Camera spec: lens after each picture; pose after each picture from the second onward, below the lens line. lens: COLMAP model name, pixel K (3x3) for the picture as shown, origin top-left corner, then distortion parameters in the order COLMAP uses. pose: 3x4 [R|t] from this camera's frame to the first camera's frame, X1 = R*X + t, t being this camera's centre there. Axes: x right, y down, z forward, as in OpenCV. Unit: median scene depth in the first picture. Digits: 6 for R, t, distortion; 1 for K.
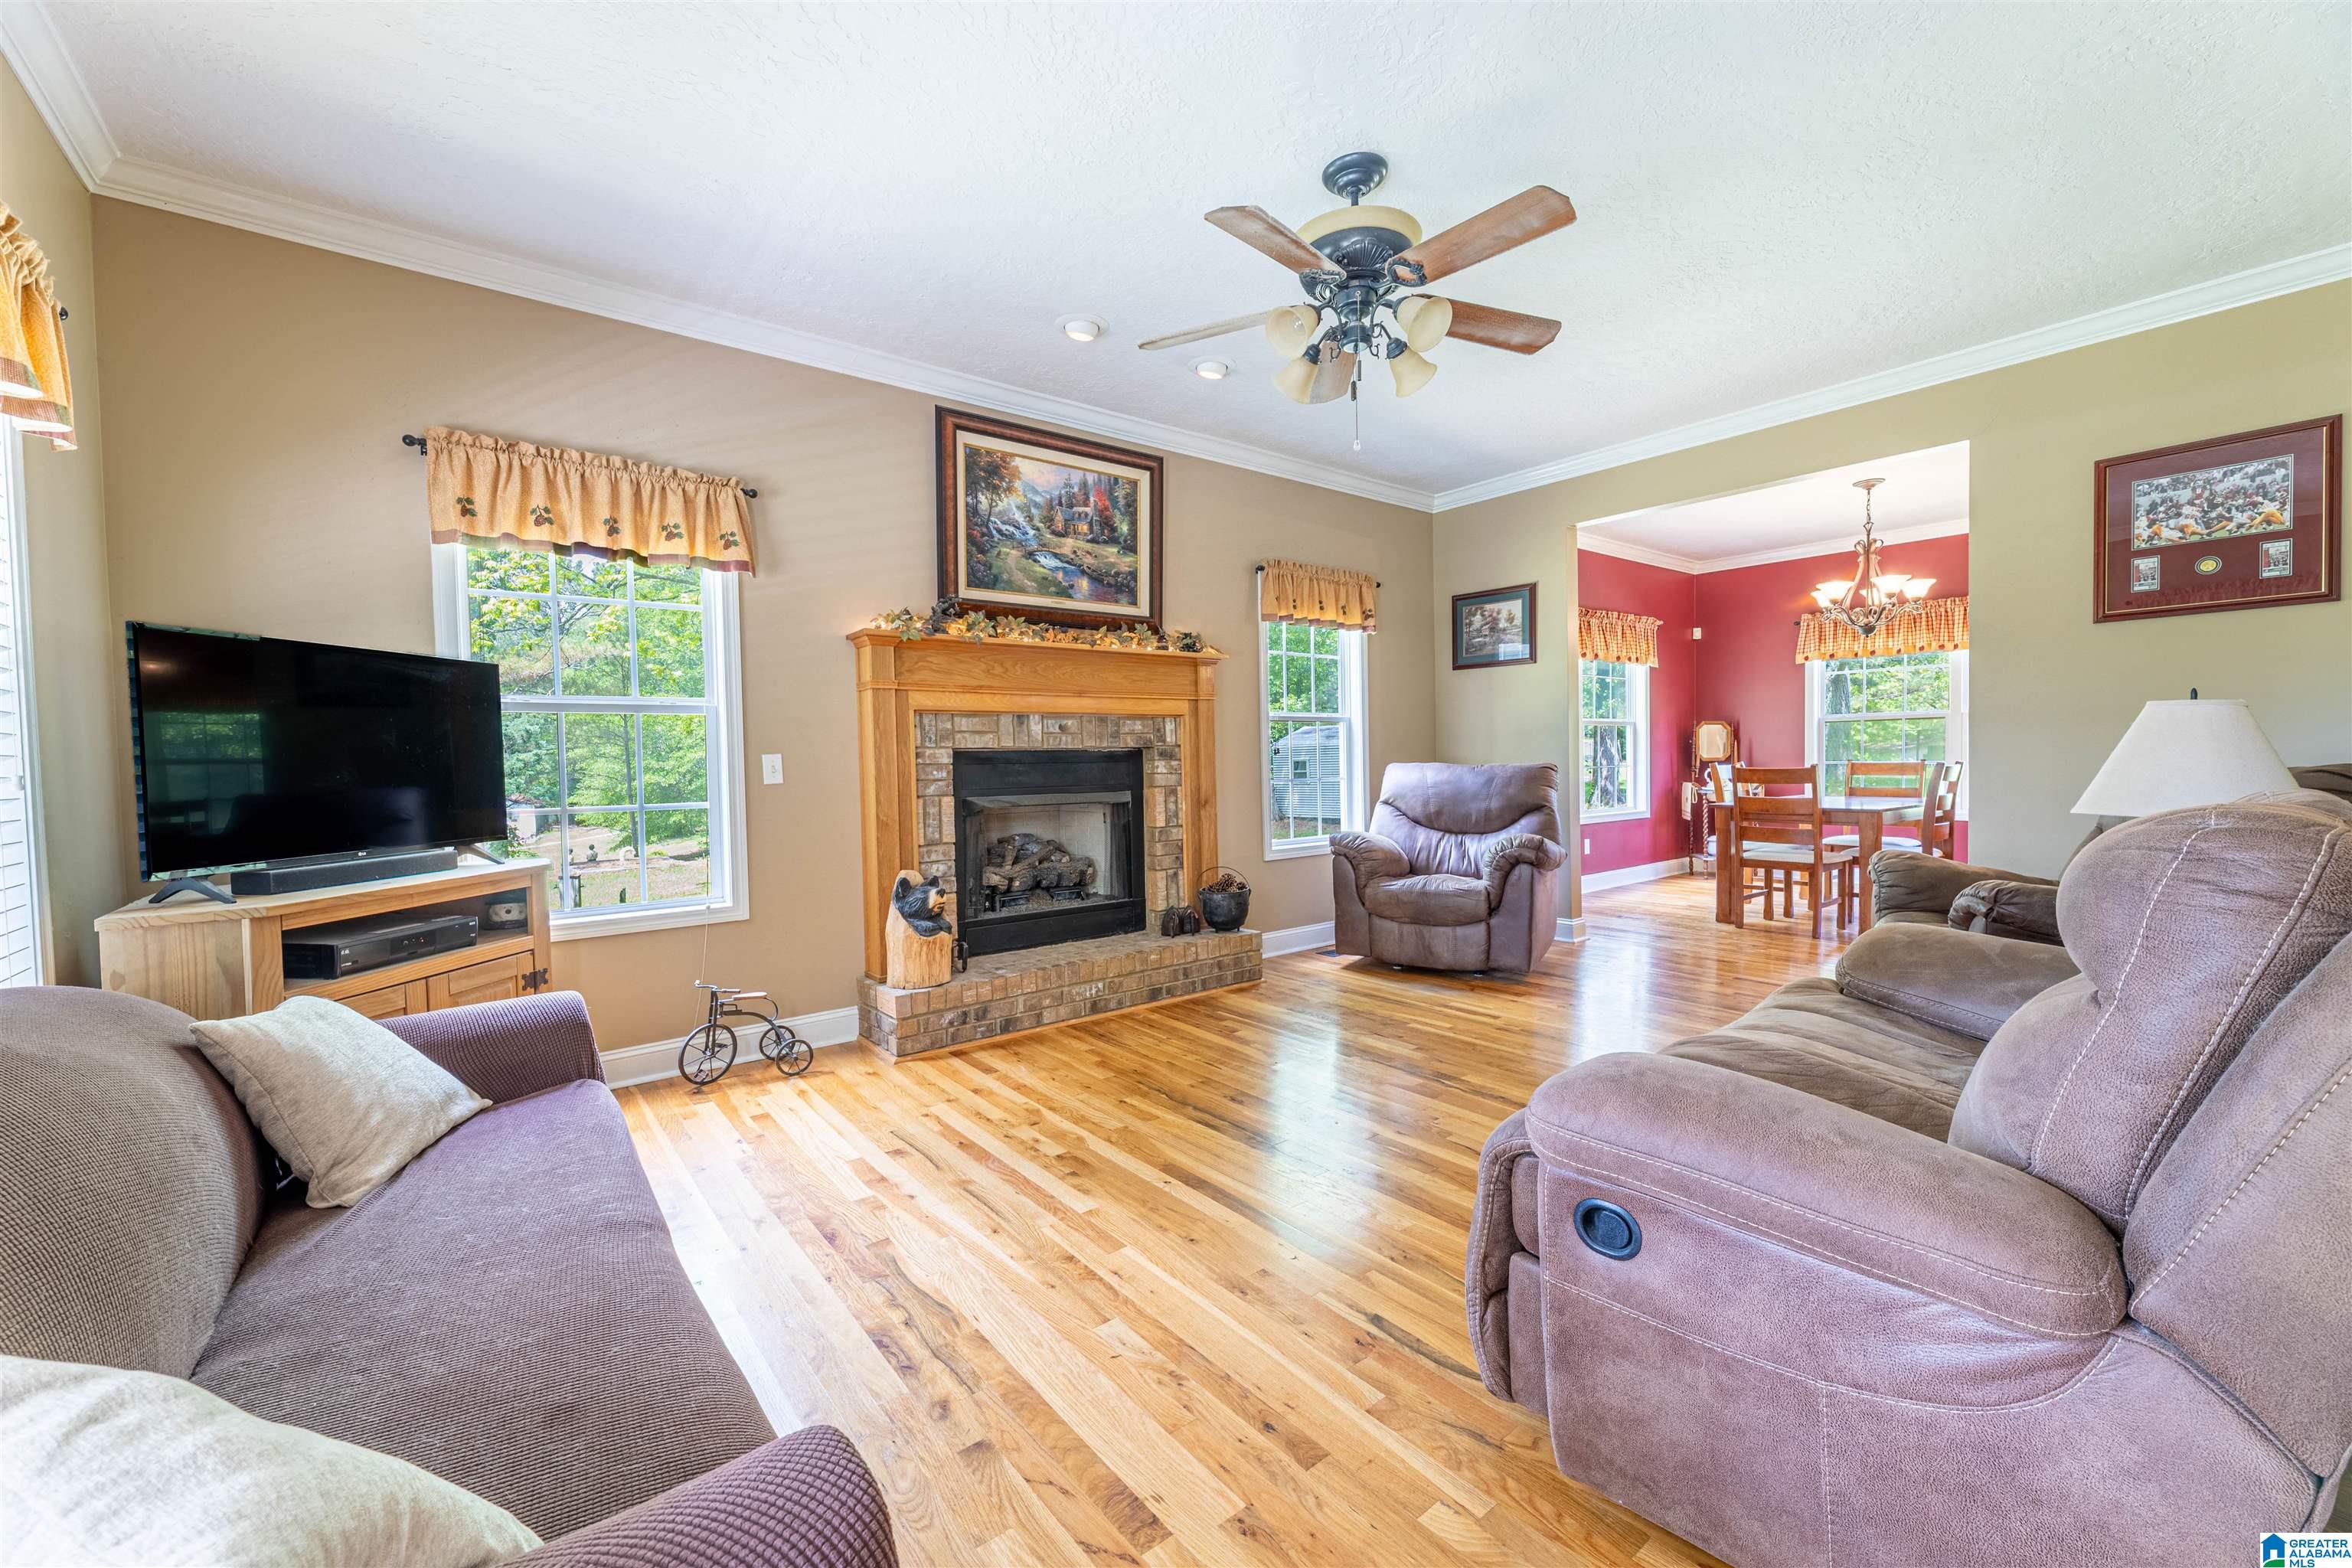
lens RADIAL K [[934.0, 0, 1176.0], [0, 934.0, 784.0], [0, 0, 1]] dist [0.002265, 0.000151]
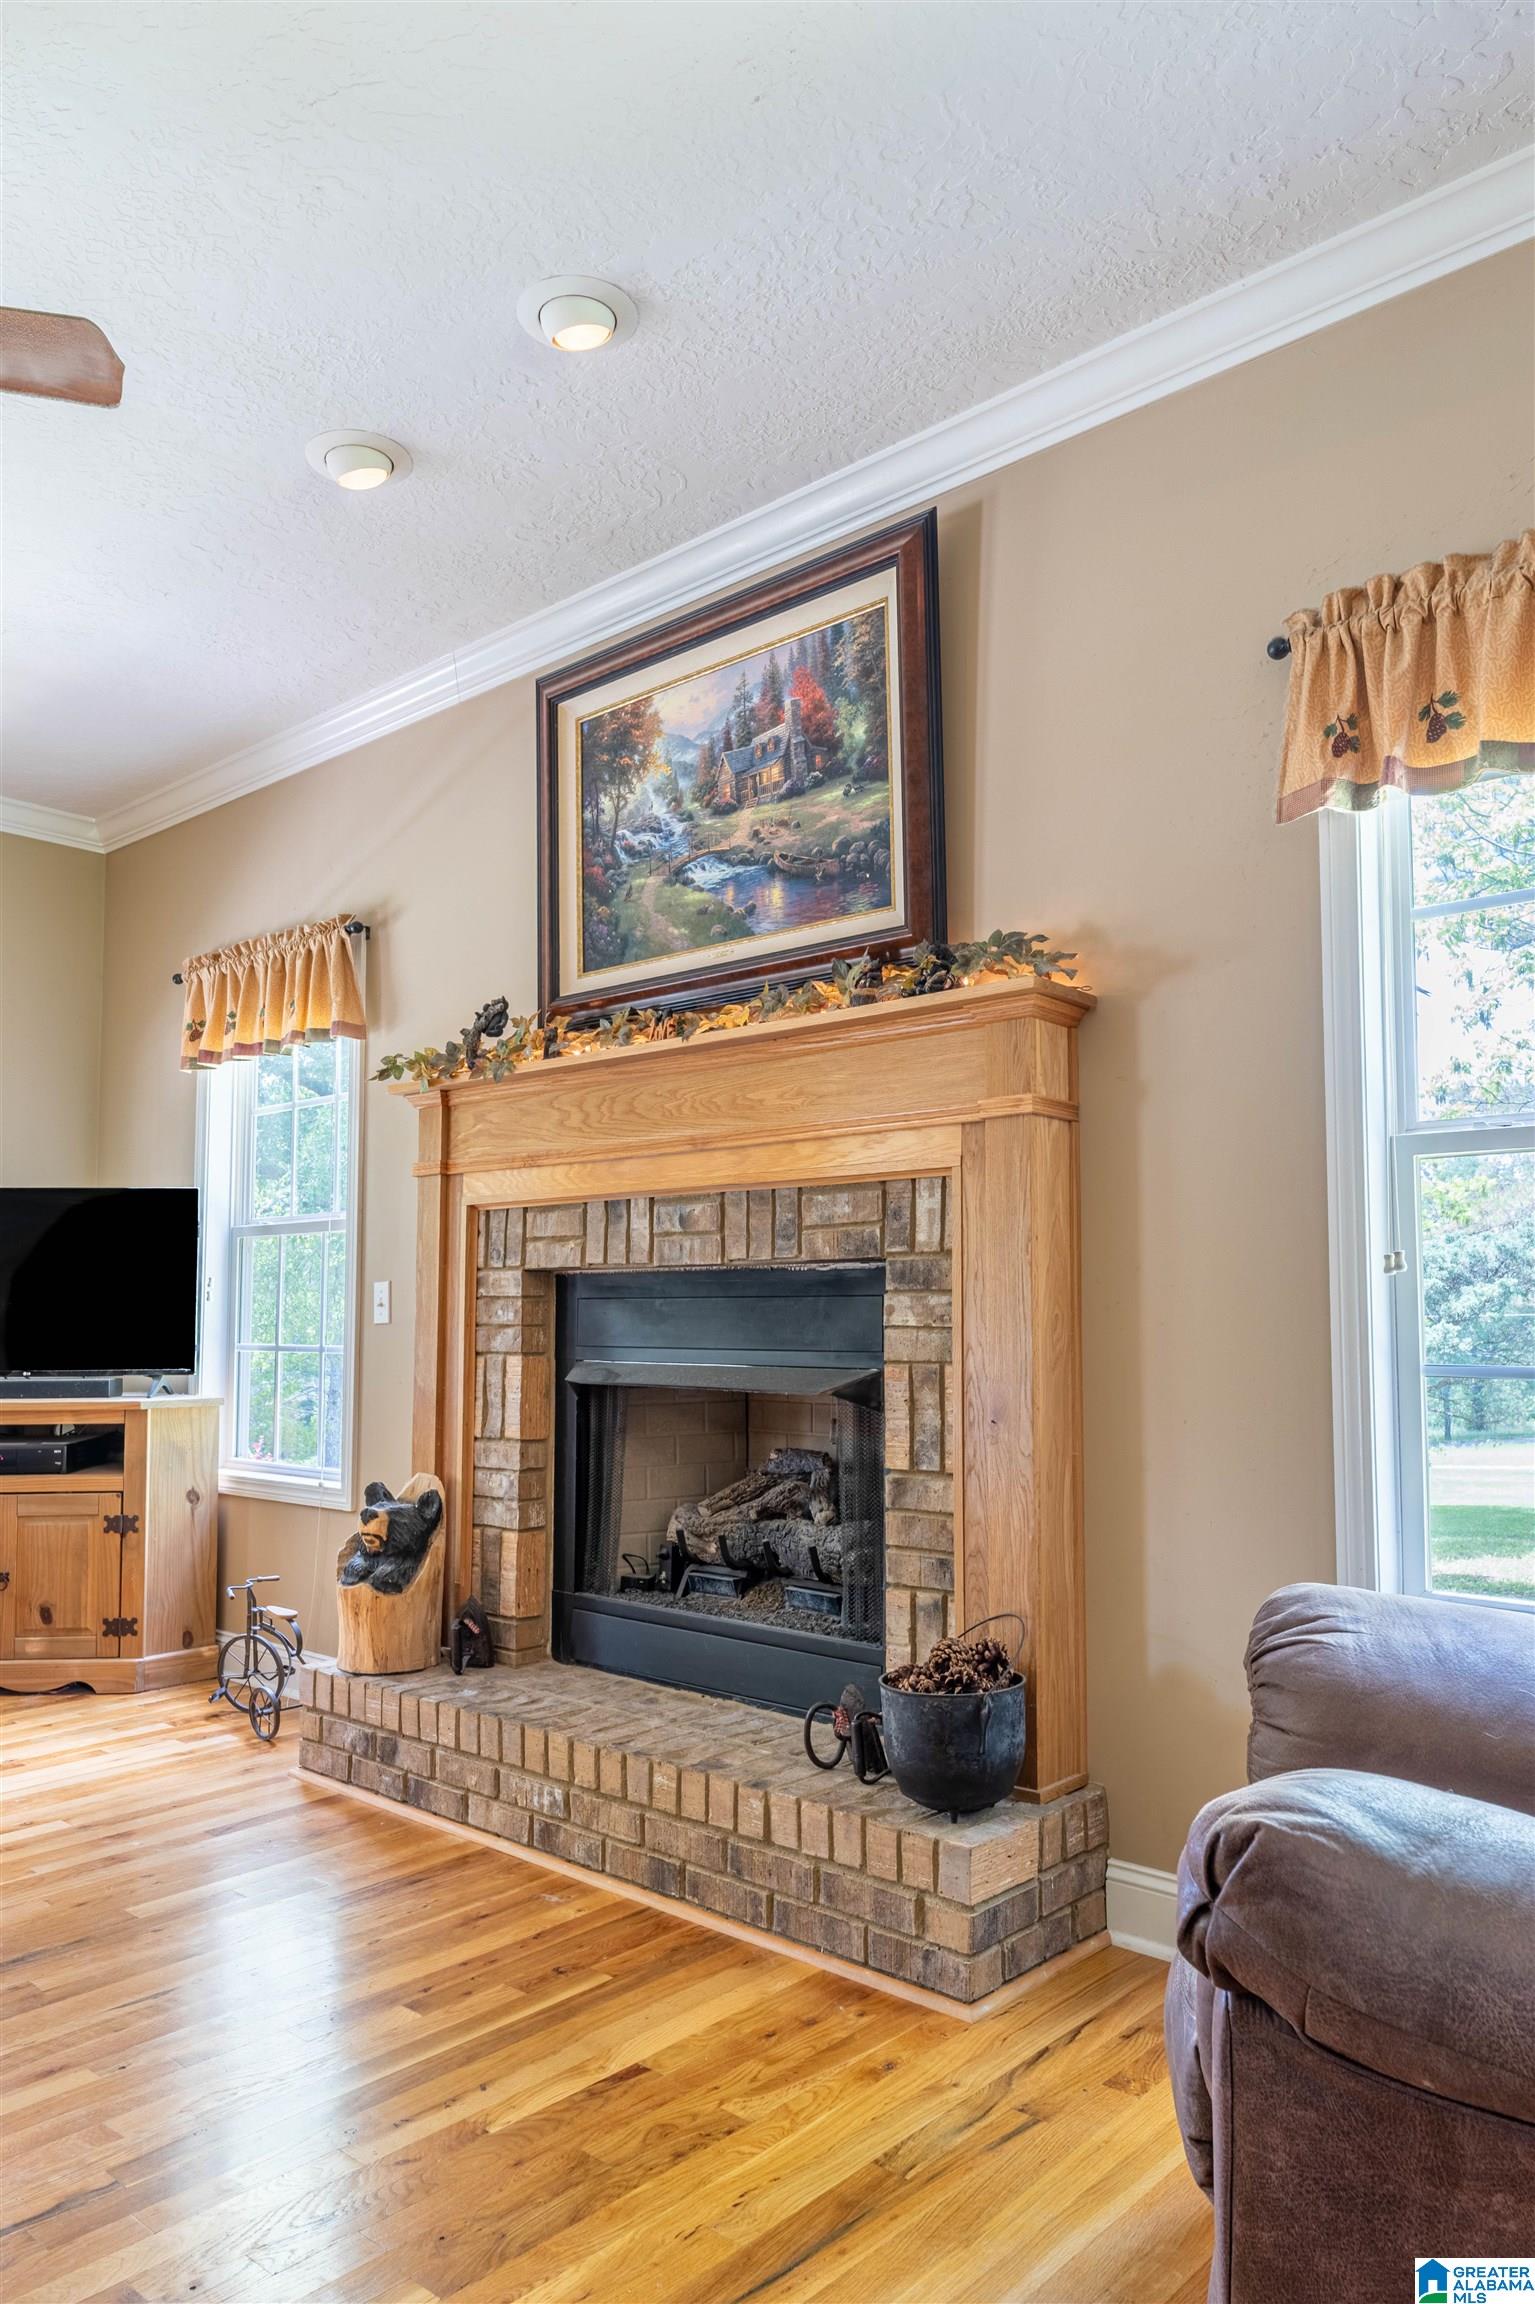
lens RADIAL K [[1532.8, 0, 755.6], [0, 1532.8, 1215.8], [0, 0, 1]] dist [0.000709, 0.000085]
pose [[0.179086, -0.049807, -0.982572, 0.637322], [-0.032136, 0.997889, -0.056441, -0.021248], [0.983309, 0.041684, 0.177107, 0.905745]]
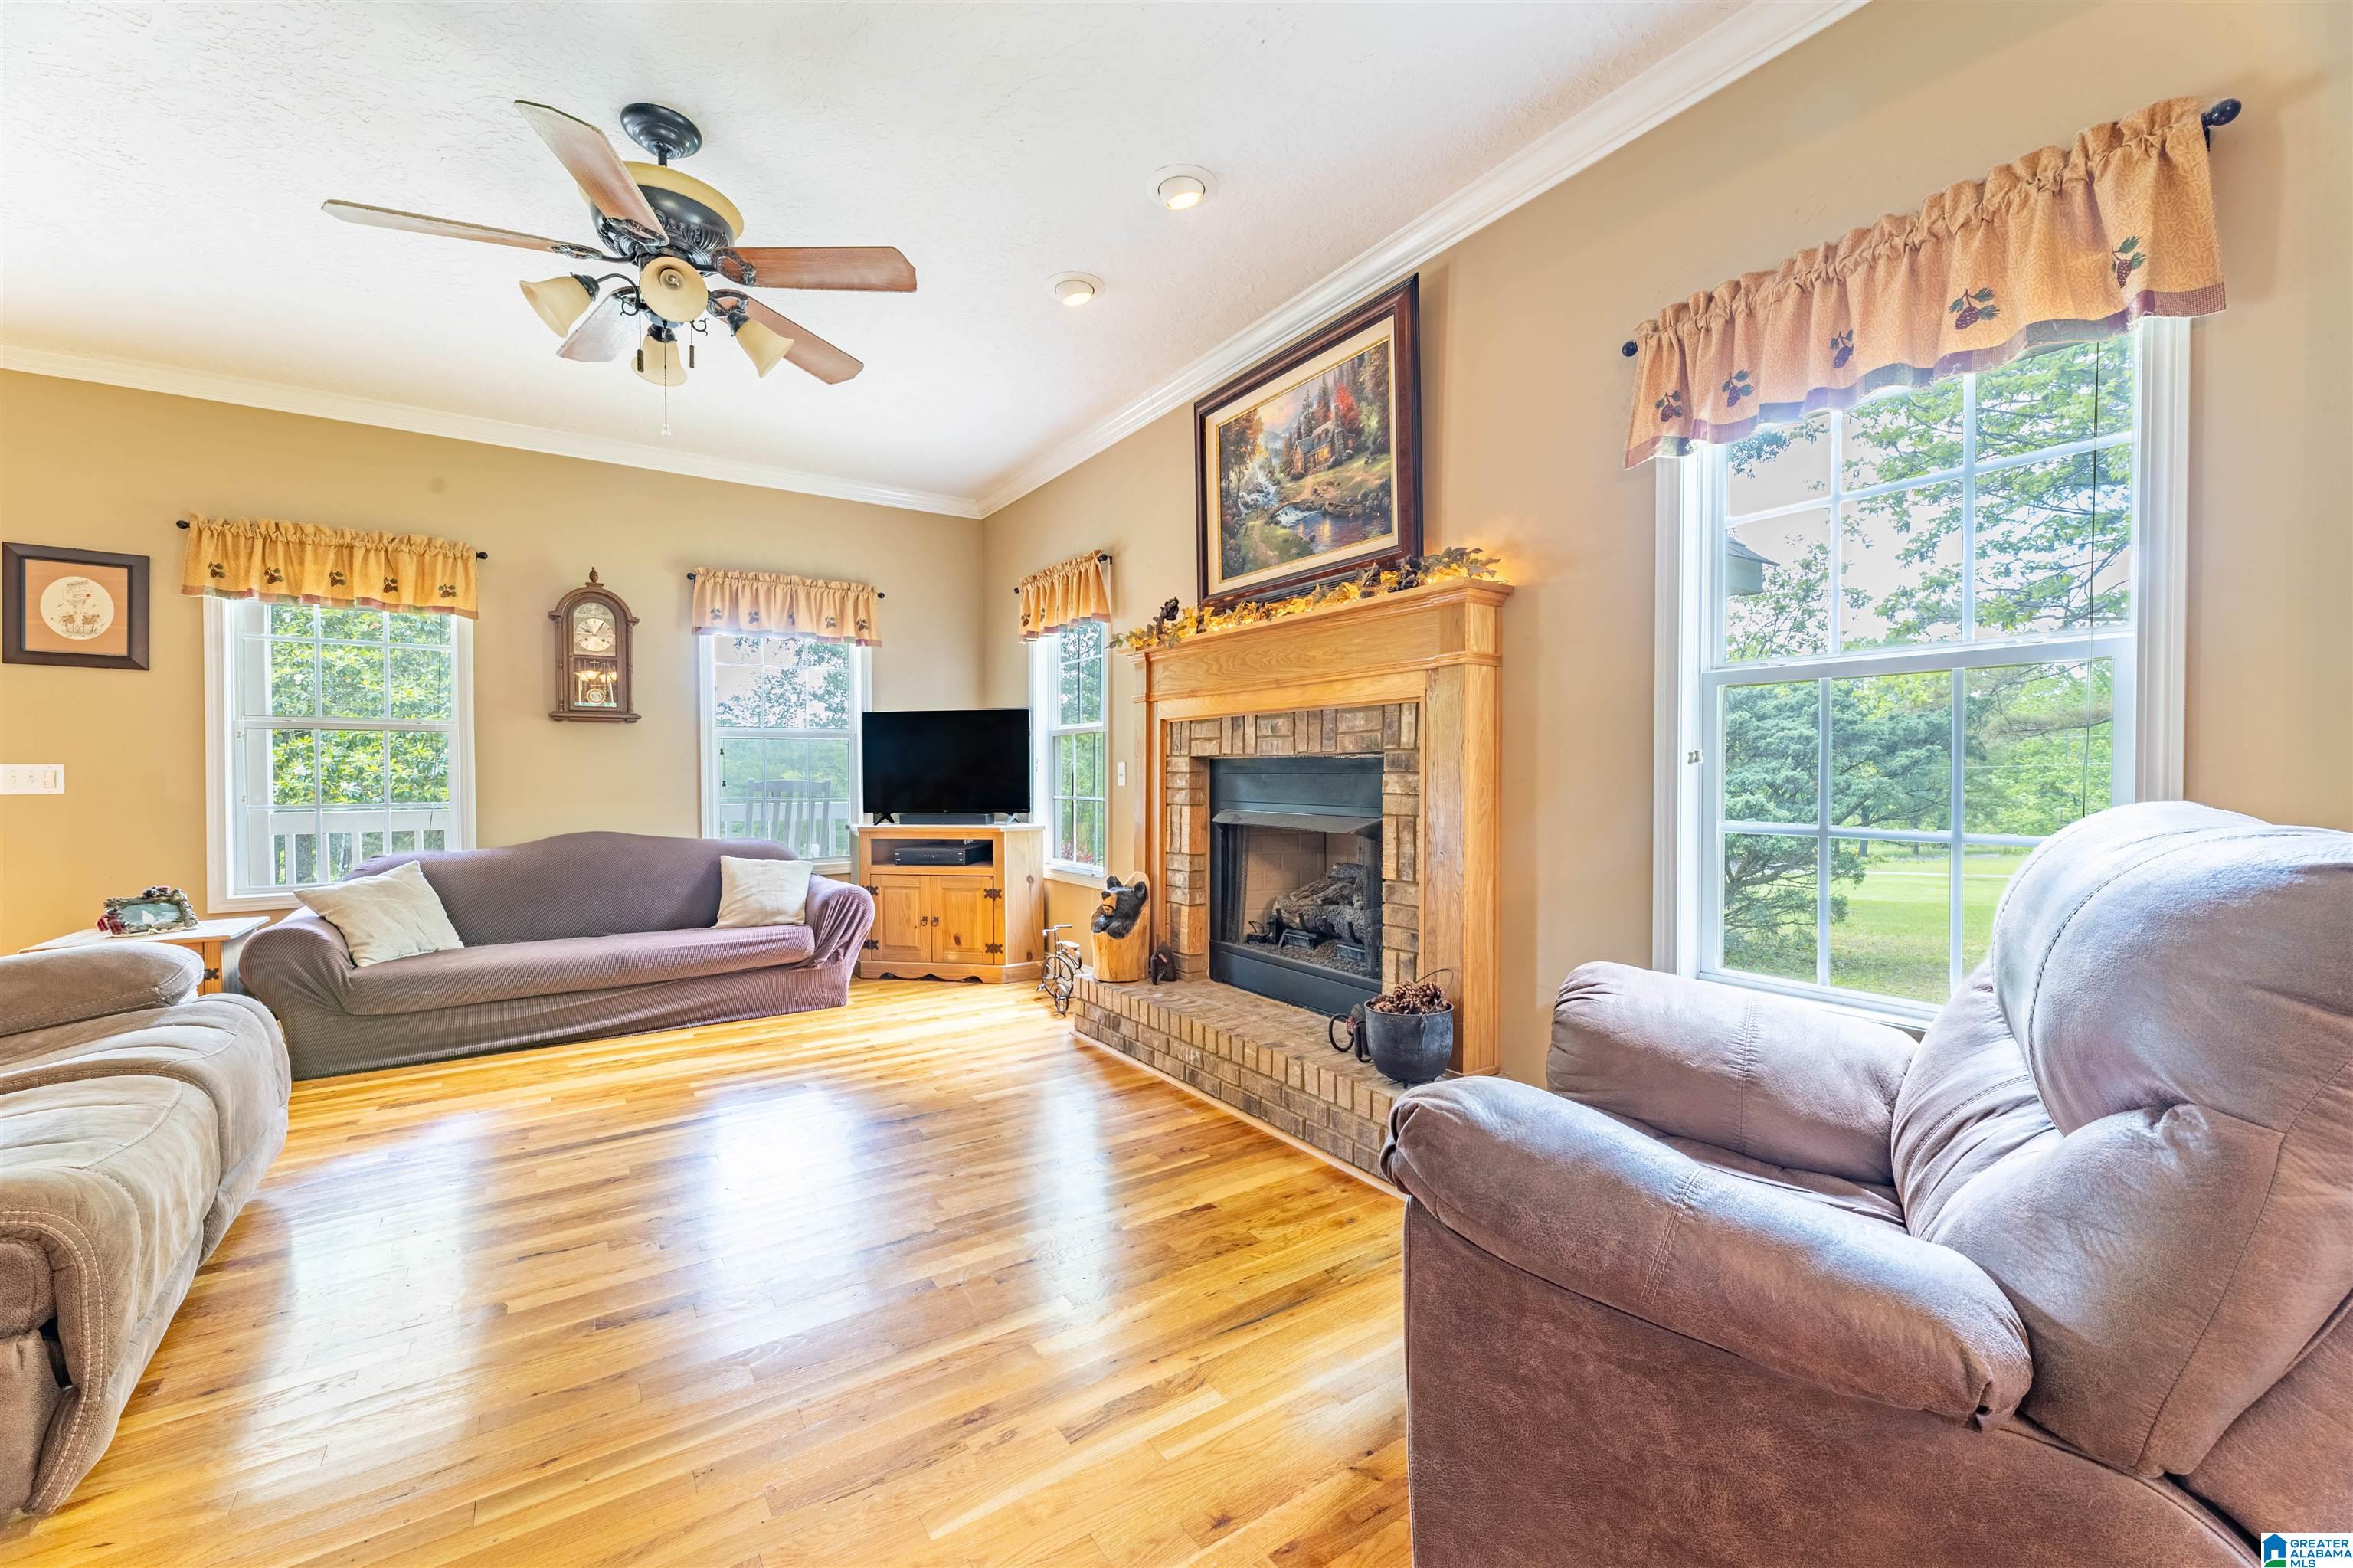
lens RADIAL K [[934.4, 0, 1176.5], [0, 934.4, 784.0], [0, 0, 1]] dist [0.002265, 0.000151]
pose [[-0.071580, 0.030701, -0.996962, 0.671057], [-0.025618, 0.999140, 0.032607, -0.037930], [0.997106, 0.027874, -0.070732, 0.981979]]
